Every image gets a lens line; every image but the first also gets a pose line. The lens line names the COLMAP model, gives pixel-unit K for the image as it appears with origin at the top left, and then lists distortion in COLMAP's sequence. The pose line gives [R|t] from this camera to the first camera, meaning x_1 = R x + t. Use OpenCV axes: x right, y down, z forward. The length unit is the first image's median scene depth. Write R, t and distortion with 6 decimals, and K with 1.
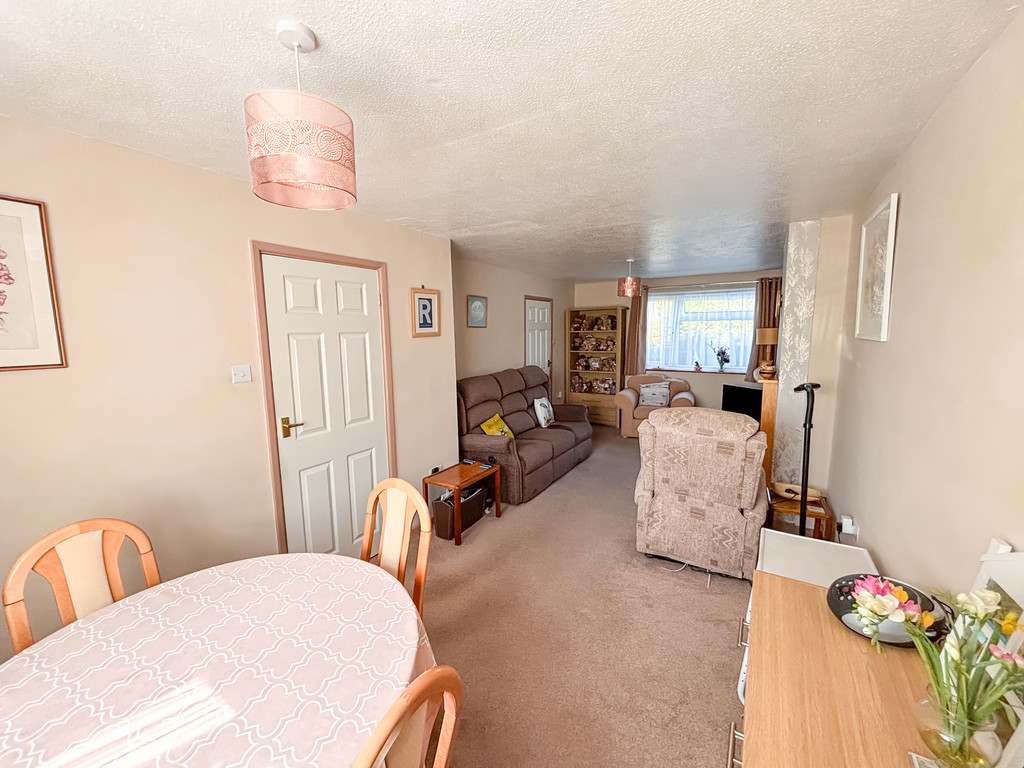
lens RADIAL K [[415.9, 0, 505.4], [0, 415.9, 384.3], [0, 0, 1]] dist [-0.001960, -0.000121]
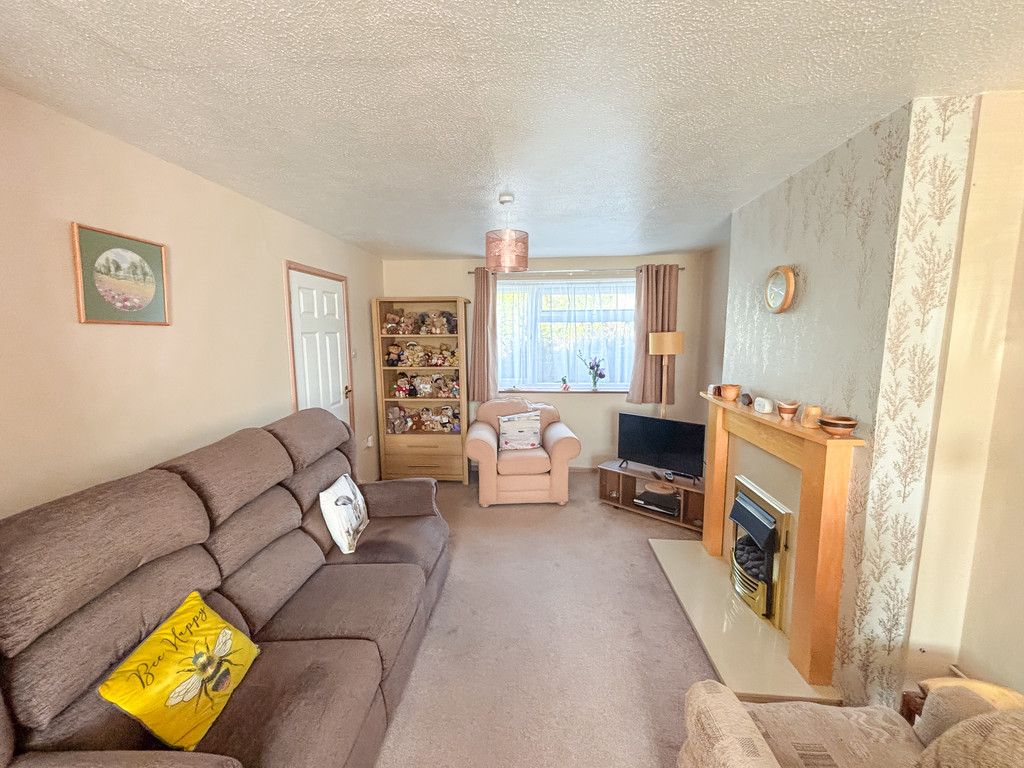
lens RADIAL K [[415.9, 0, 516.5], [0, 415.9, 391.5], [0, 0, 1]] dist [-0.001960, -0.000121]
pose [[0.877577, -0.059951, 0.475673, 0.037594], [0.055996, 0.998178, 0.022495, -0.050496], [-0.476154, 0.006894, 0.879335, 0.391331]]
